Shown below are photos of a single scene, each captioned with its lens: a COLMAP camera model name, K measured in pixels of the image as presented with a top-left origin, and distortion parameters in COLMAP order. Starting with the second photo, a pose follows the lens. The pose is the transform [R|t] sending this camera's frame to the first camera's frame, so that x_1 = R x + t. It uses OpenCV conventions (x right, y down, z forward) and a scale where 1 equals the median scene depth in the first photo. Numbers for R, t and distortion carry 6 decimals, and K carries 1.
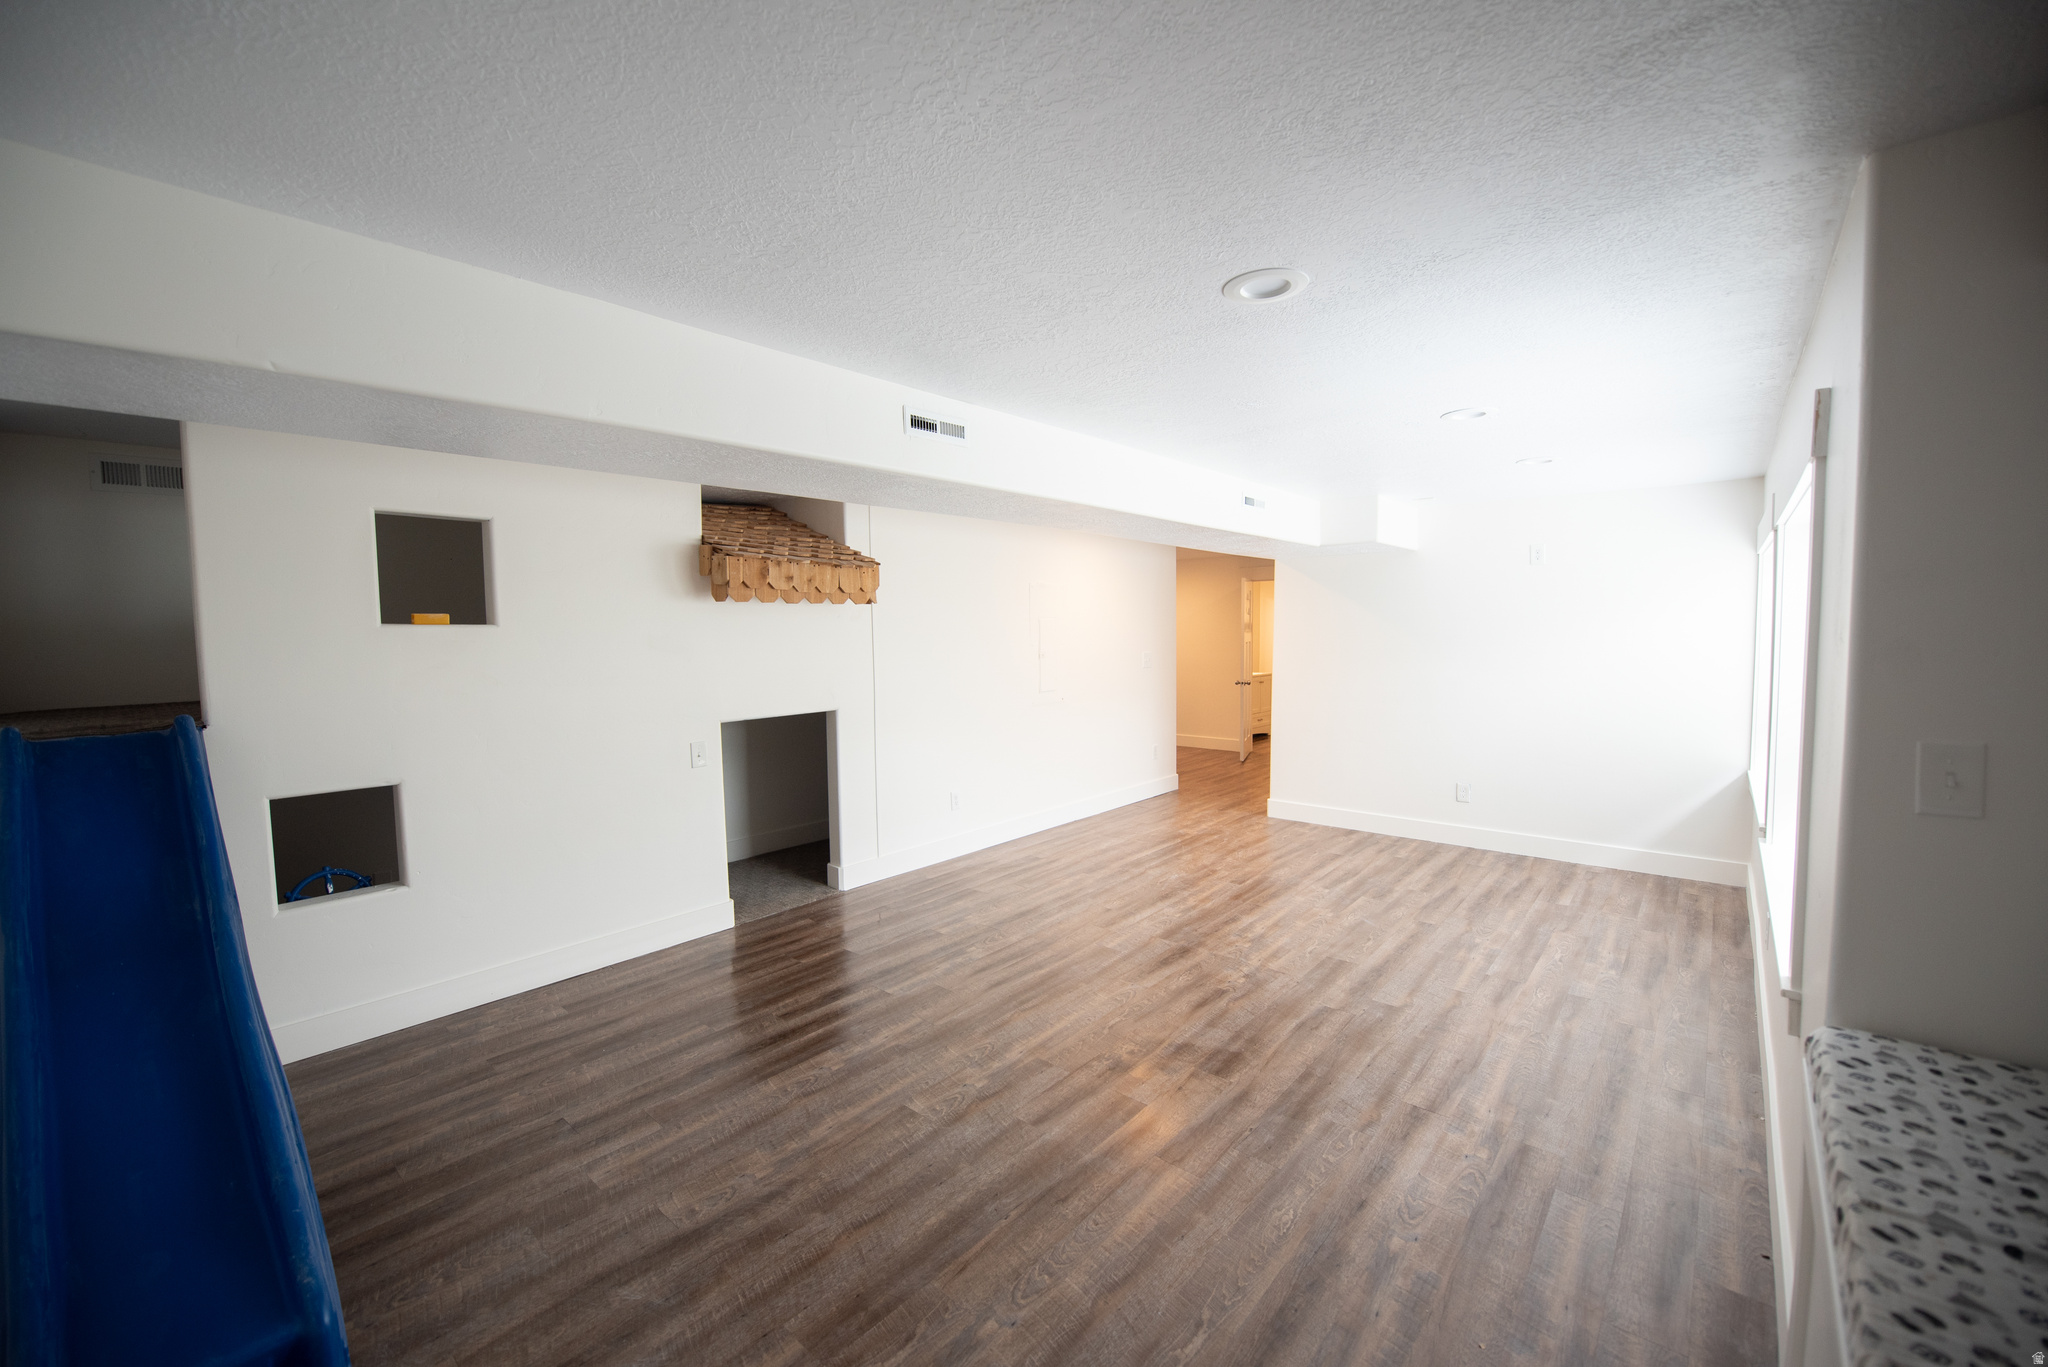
lens RADIAL K [[814.3, 0, 1023.1], [0, 814.3, 679.4], [0, 0, 1]] dist [-0.013199, -0.003878]
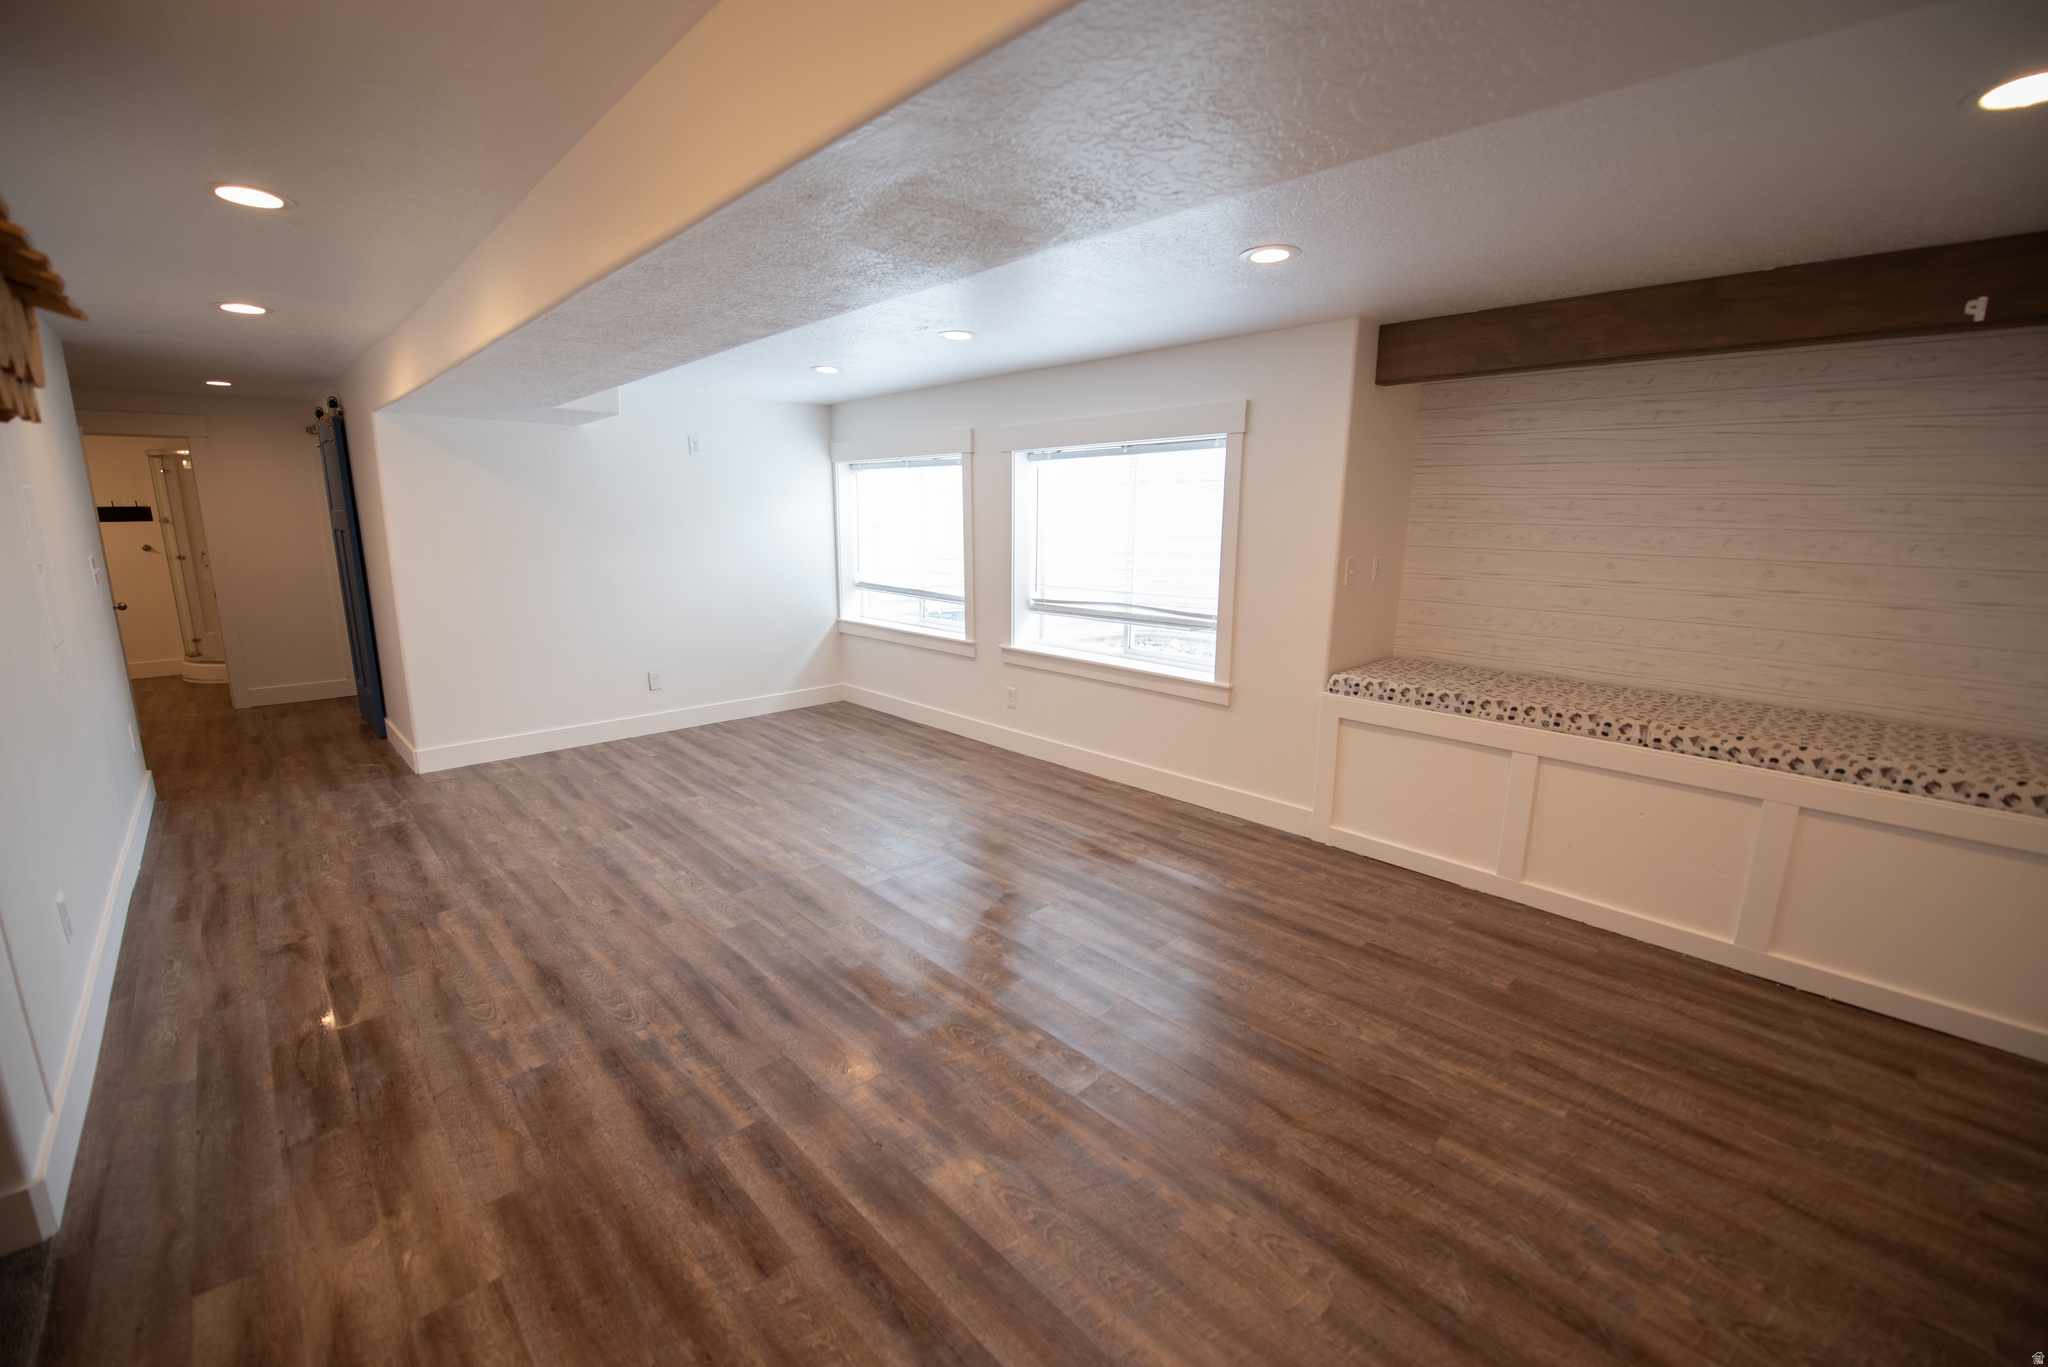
lens RADIAL K [[814.3, 0, 1023.1], [0, 814.3, 679.4], [0, 0, 1]] dist [-0.013199, -0.003878]
pose [[0.081162, -0.184135, 0.979544, -0.587473], [0.056792, 0.982044, 0.179900, -0.025841], [-0.995082, 0.041029, 0.090162, 0.644235]]
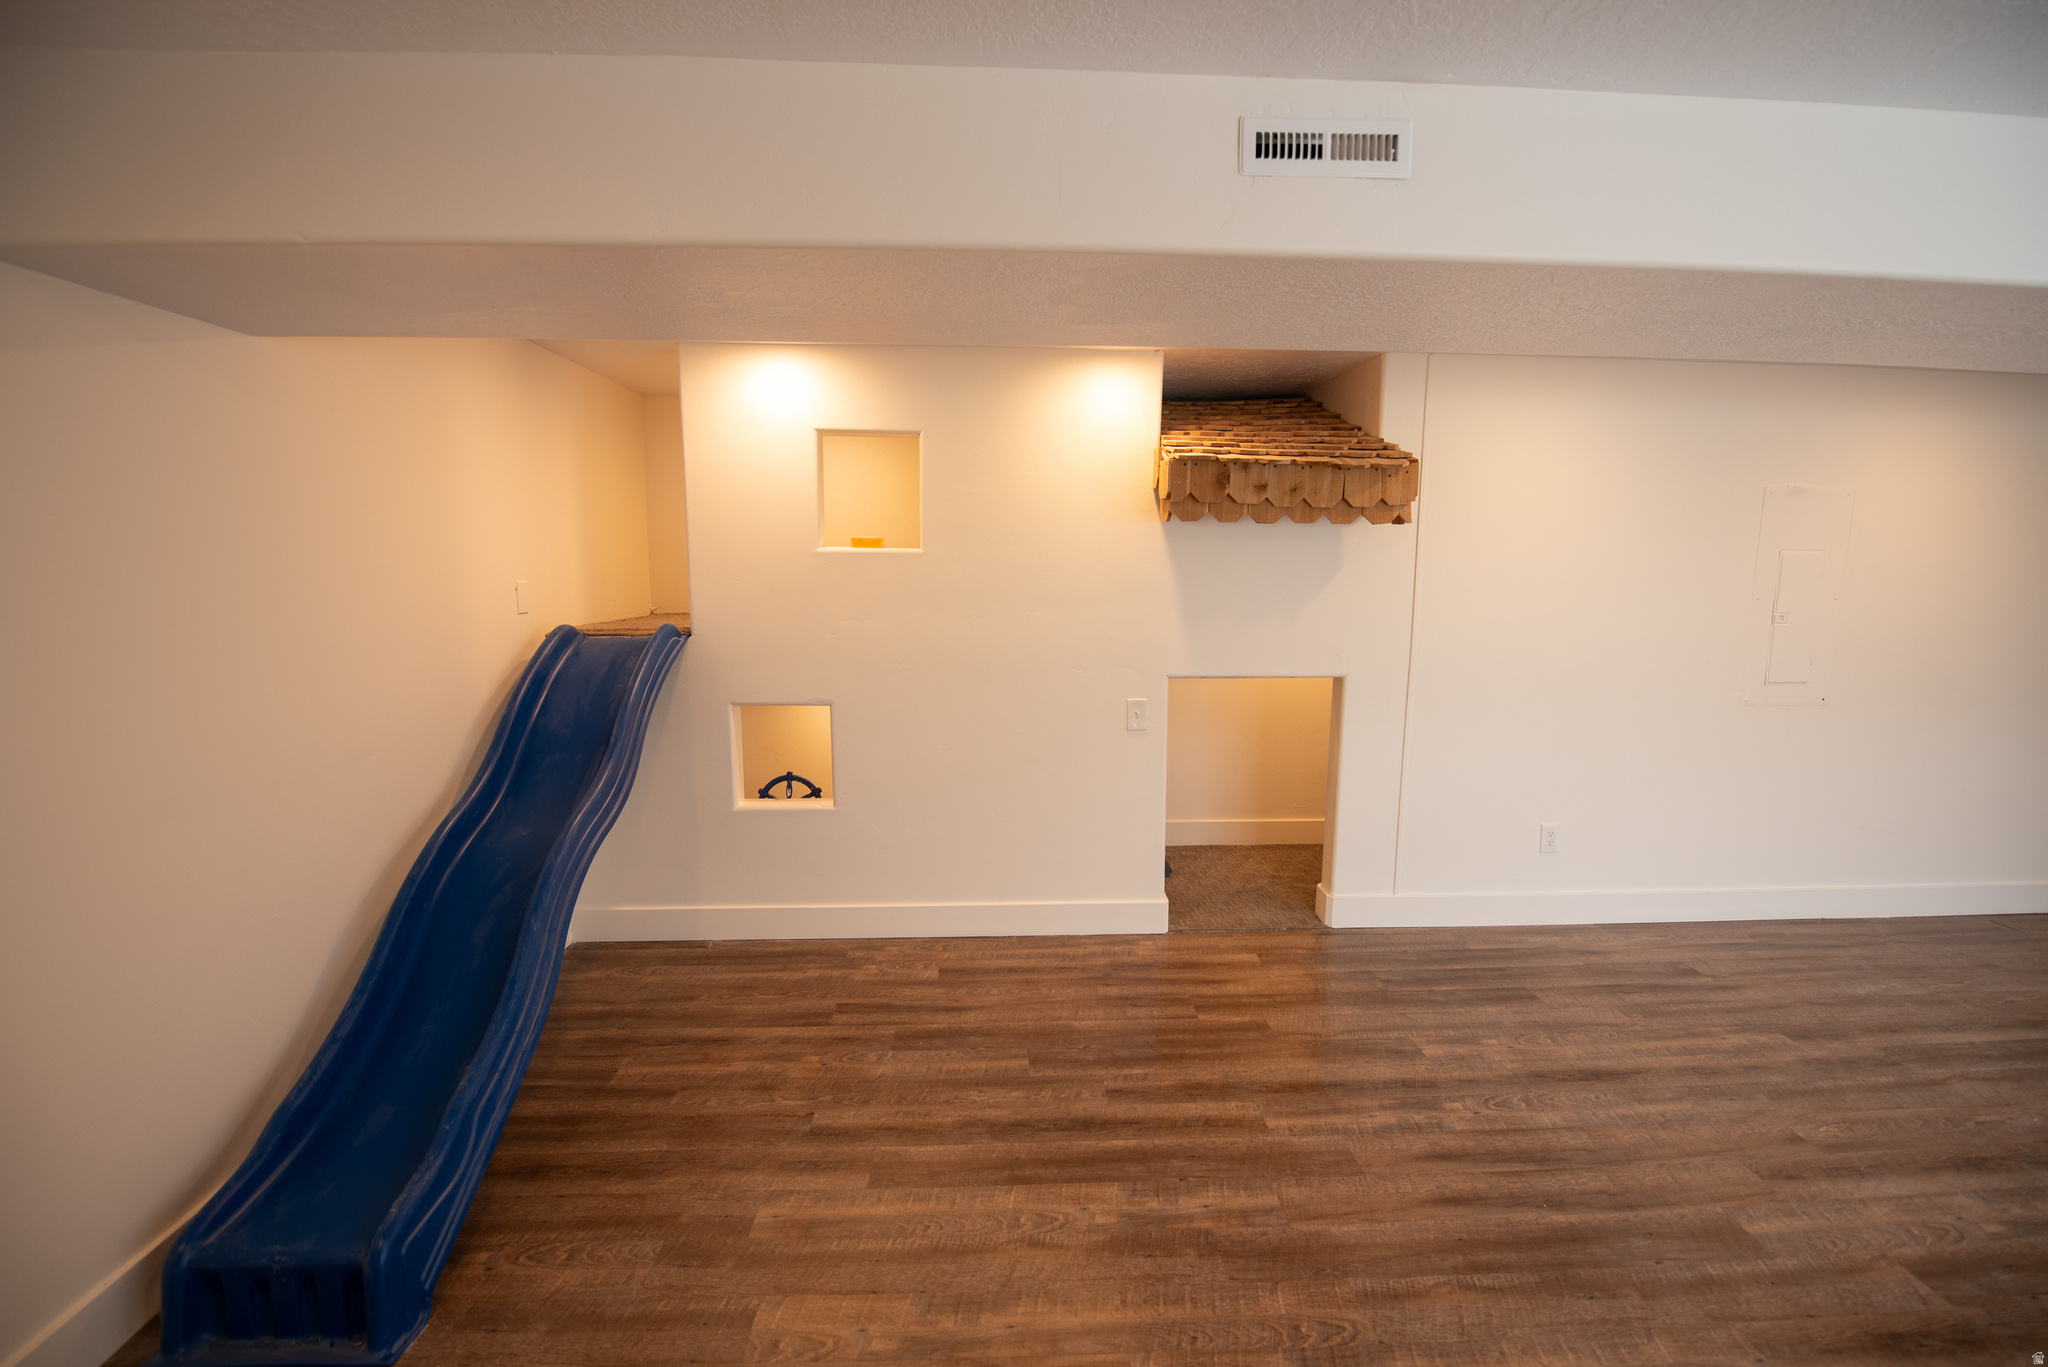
lens RADIAL K [[842.2, 0, 1022.2], [0, 842.2, 680.8], [0, 0, 1]] dist [-0.012896, -0.003638]
pose [[0.689406, 0.114564, -0.715258, 0.119783], [-0.061790, 0.993116, 0.099513, -0.017824], [0.721735, -0.024409, 0.691739, 0.355791]]
